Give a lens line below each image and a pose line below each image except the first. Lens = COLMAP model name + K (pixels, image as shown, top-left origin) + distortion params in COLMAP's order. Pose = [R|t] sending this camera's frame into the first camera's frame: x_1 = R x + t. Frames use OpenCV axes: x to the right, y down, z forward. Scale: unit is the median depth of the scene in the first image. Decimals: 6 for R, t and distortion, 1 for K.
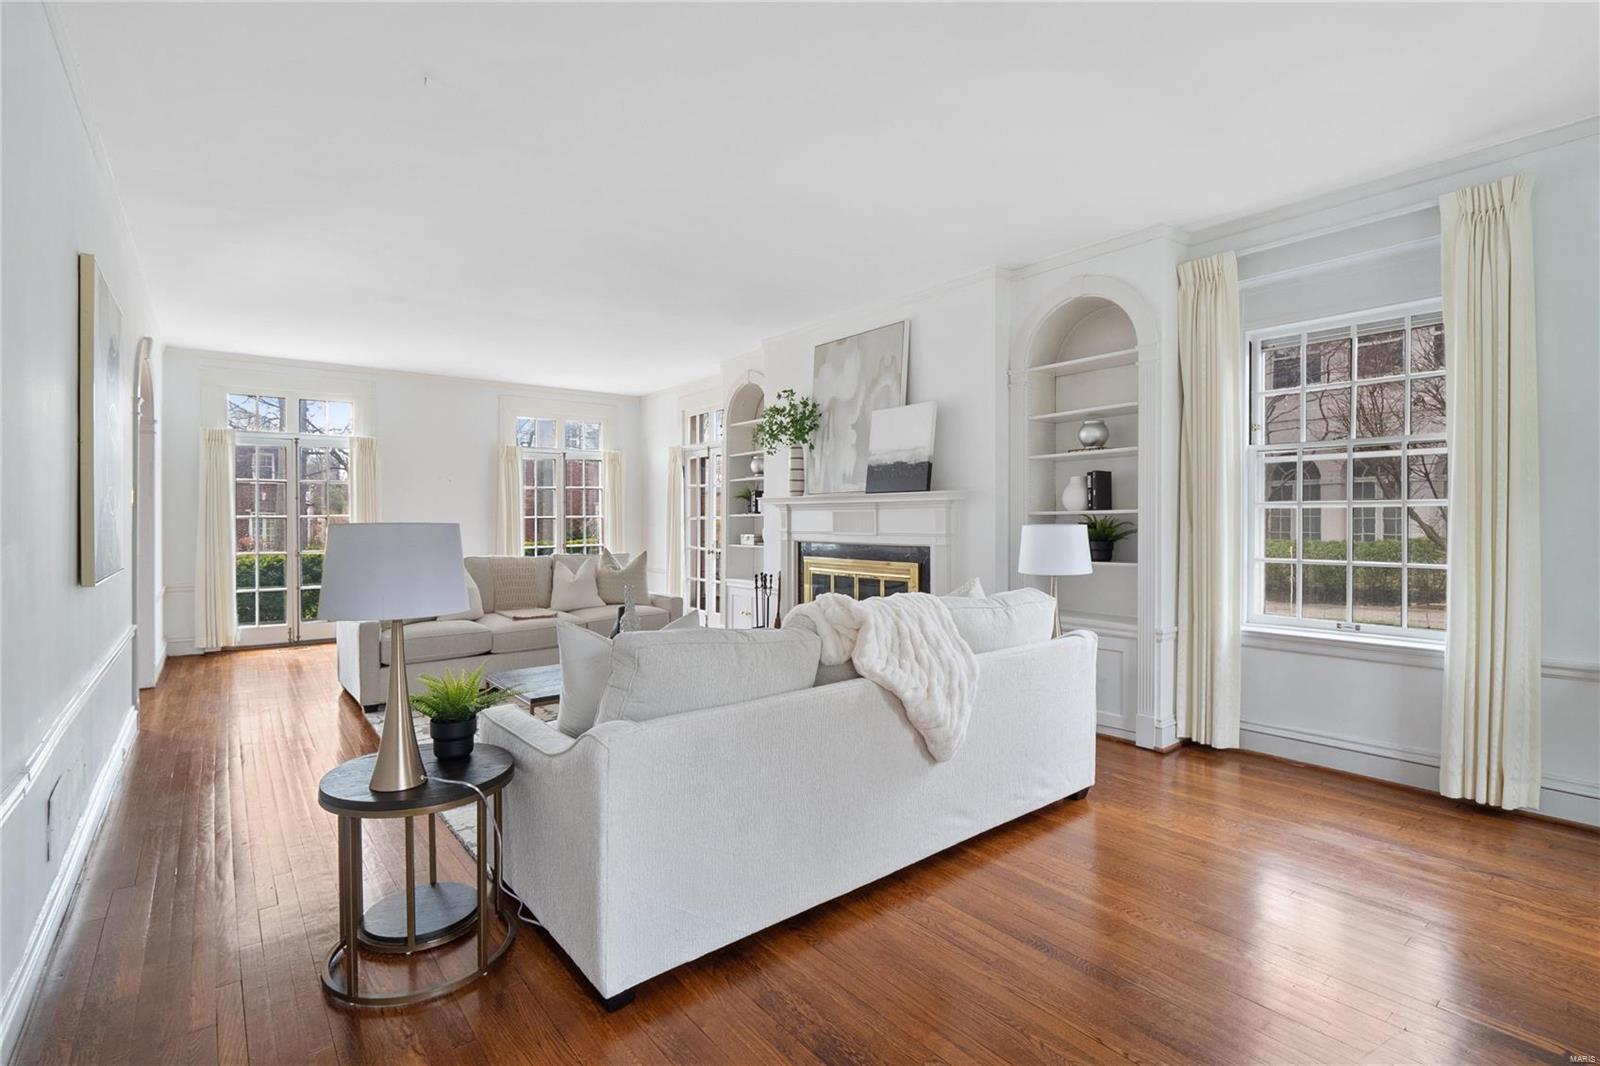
lens RADIAL K [[762.7, 0, 800.9], [0, 762.7, 526.0], [0, 0, 1]] dist [-0.011481, -0.003203]
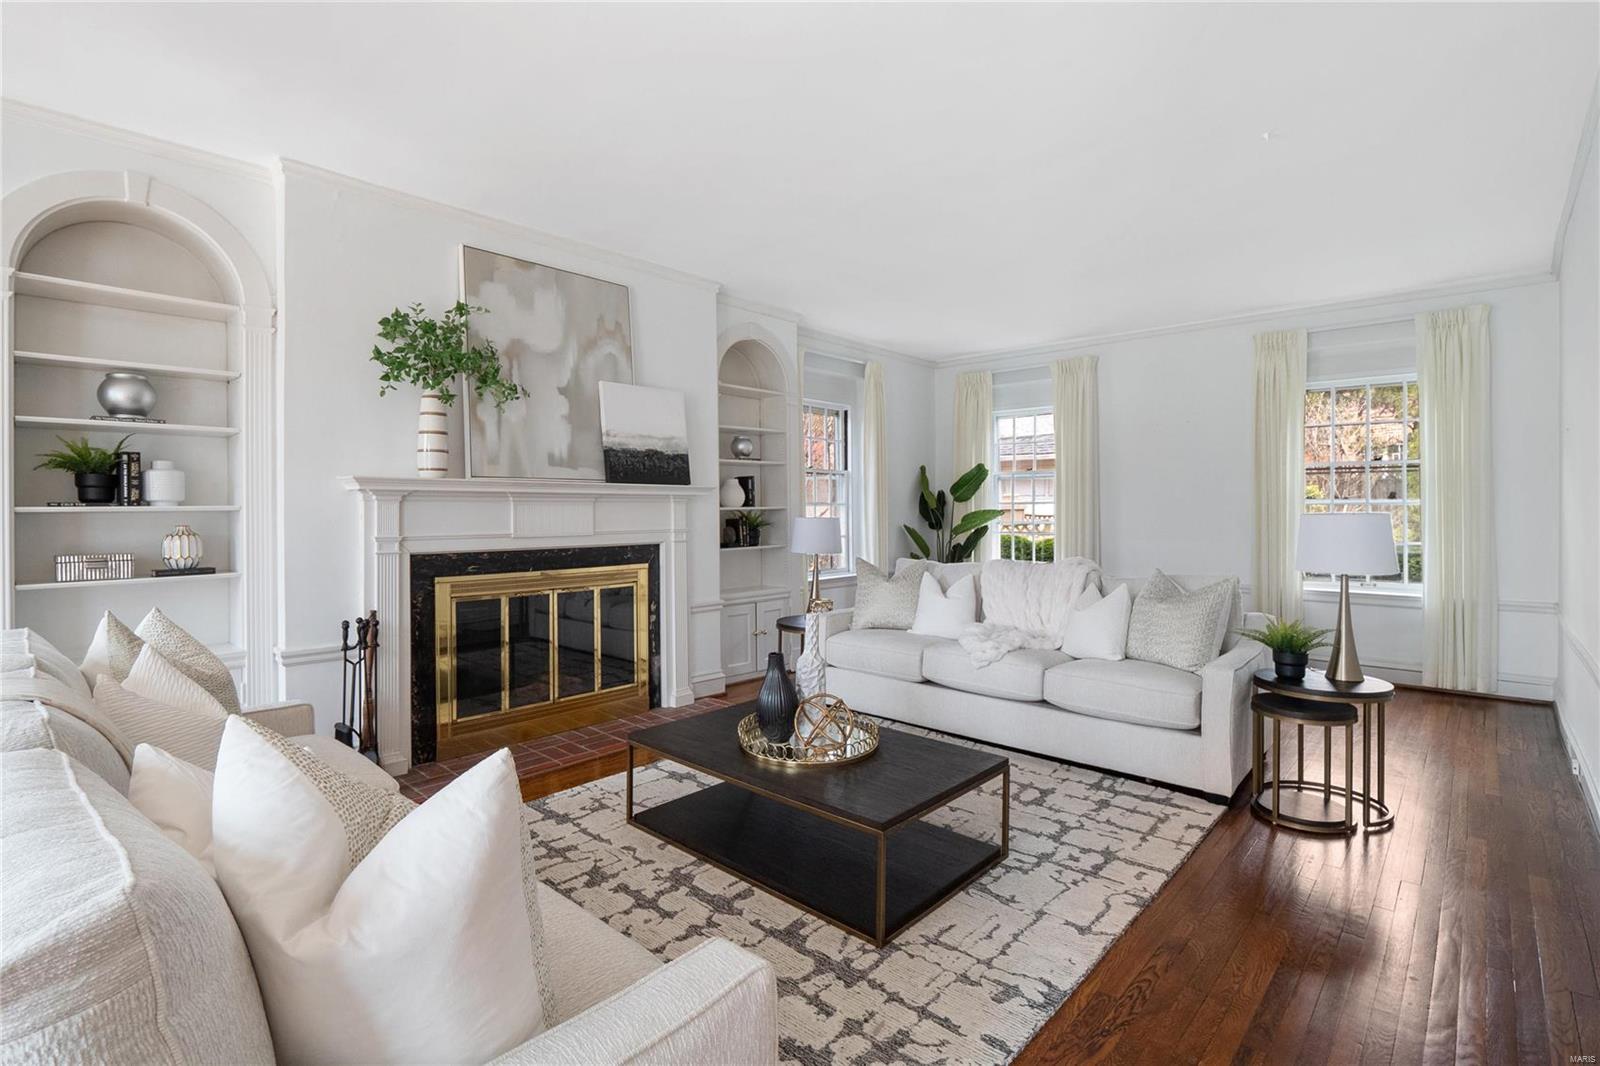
lens RADIAL K [[762.7, 0, 800.0], [0, 762.7, 525.4], [0, 0, 1]] dist [-0.011481, -0.003203]
pose [[-0.171878, -0.012979, 0.985033, -0.710322], [0.014765, 0.999767, 0.015749, -0.007221], [-0.985008, 0.017251, -0.171646, 0.901112]]
